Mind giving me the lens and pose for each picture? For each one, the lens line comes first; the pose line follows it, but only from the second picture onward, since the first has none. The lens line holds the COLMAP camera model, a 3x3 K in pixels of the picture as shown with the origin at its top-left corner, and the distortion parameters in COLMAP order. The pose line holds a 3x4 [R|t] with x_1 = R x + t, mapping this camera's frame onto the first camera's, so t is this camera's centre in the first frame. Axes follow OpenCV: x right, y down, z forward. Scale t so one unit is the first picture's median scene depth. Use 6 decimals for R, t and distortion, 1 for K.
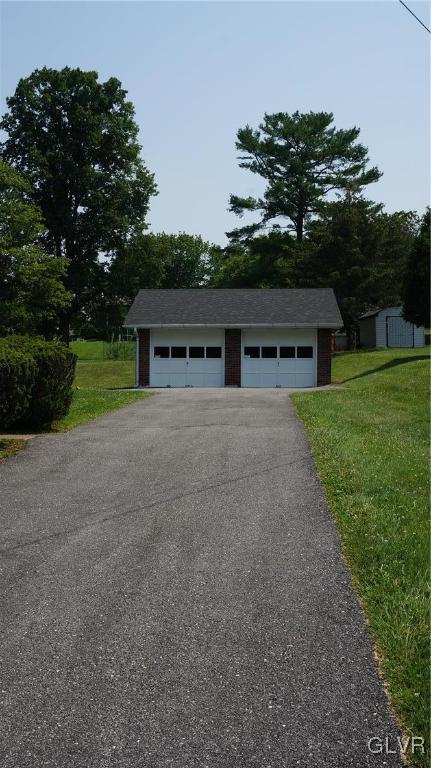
lens RADIAL K [[800.7, 0, 195.9], [0, 800.7, 382.4], [0, 0, 1]] dist [0.001920, 0.002307]
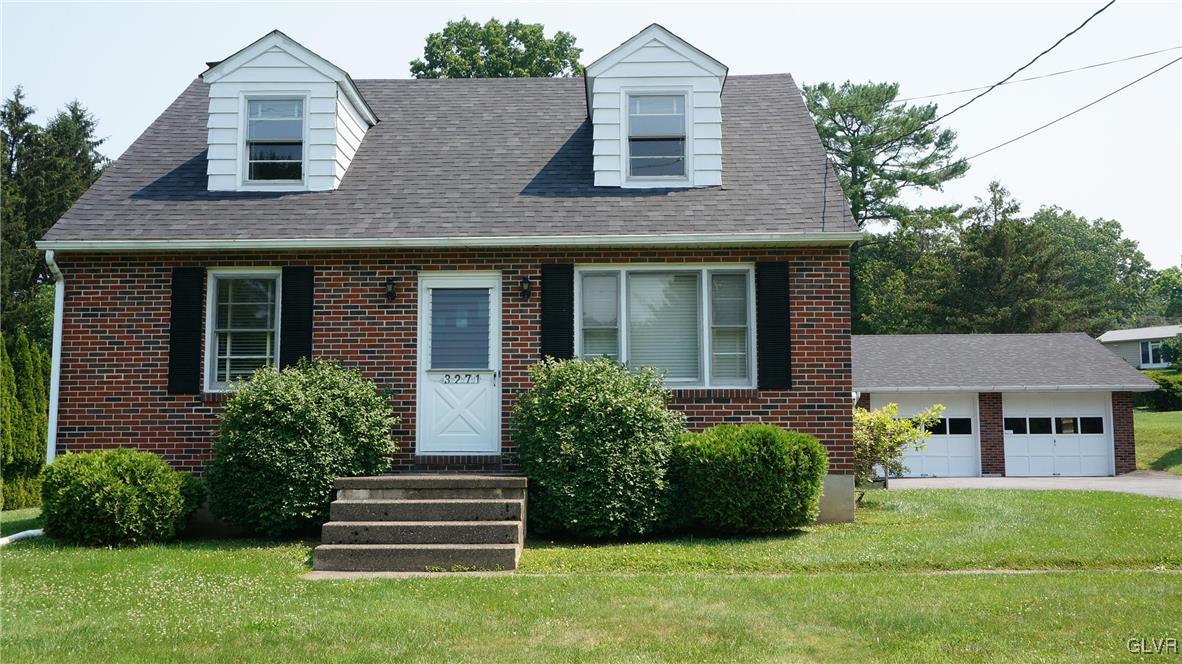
lens RADIAL K [[1165.7, 0, 591.0], [0, 1165.7, 332.0], [0, 0, 1]] dist [0.004928, 0.004683]
pose [[0.999109, -0.000909, 0.042200, -0.146599], [0.005399, 0.994308, -0.106410, -0.005395], [-0.041863, 0.106543, 0.993426, -0.002105]]
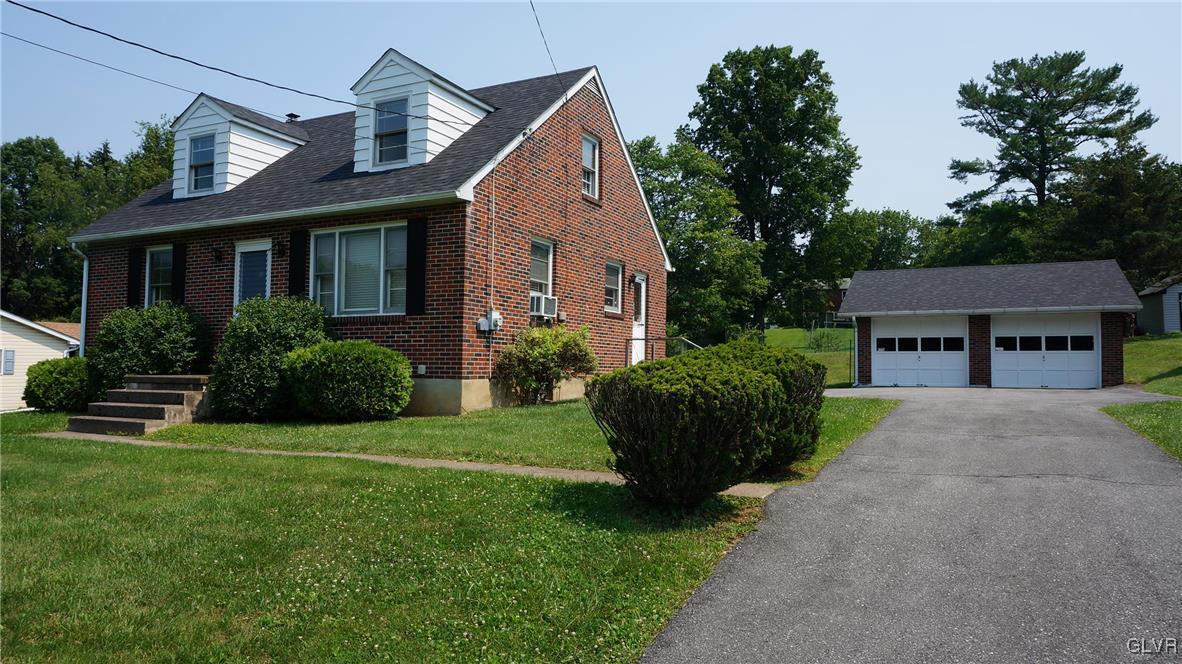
lens RADIAL K [[813.7, 0, 561.2], [0, 813.7, 335.6], [0, 0, 1]] dist [-0.046736, 0.031031]
pose [[0.922168, -0.012770, -0.386579, -0.012514], [-0.003760, 0.999112, -0.041973, -0.004338], [0.386772, 0.040159, 0.921301, 0.036193]]
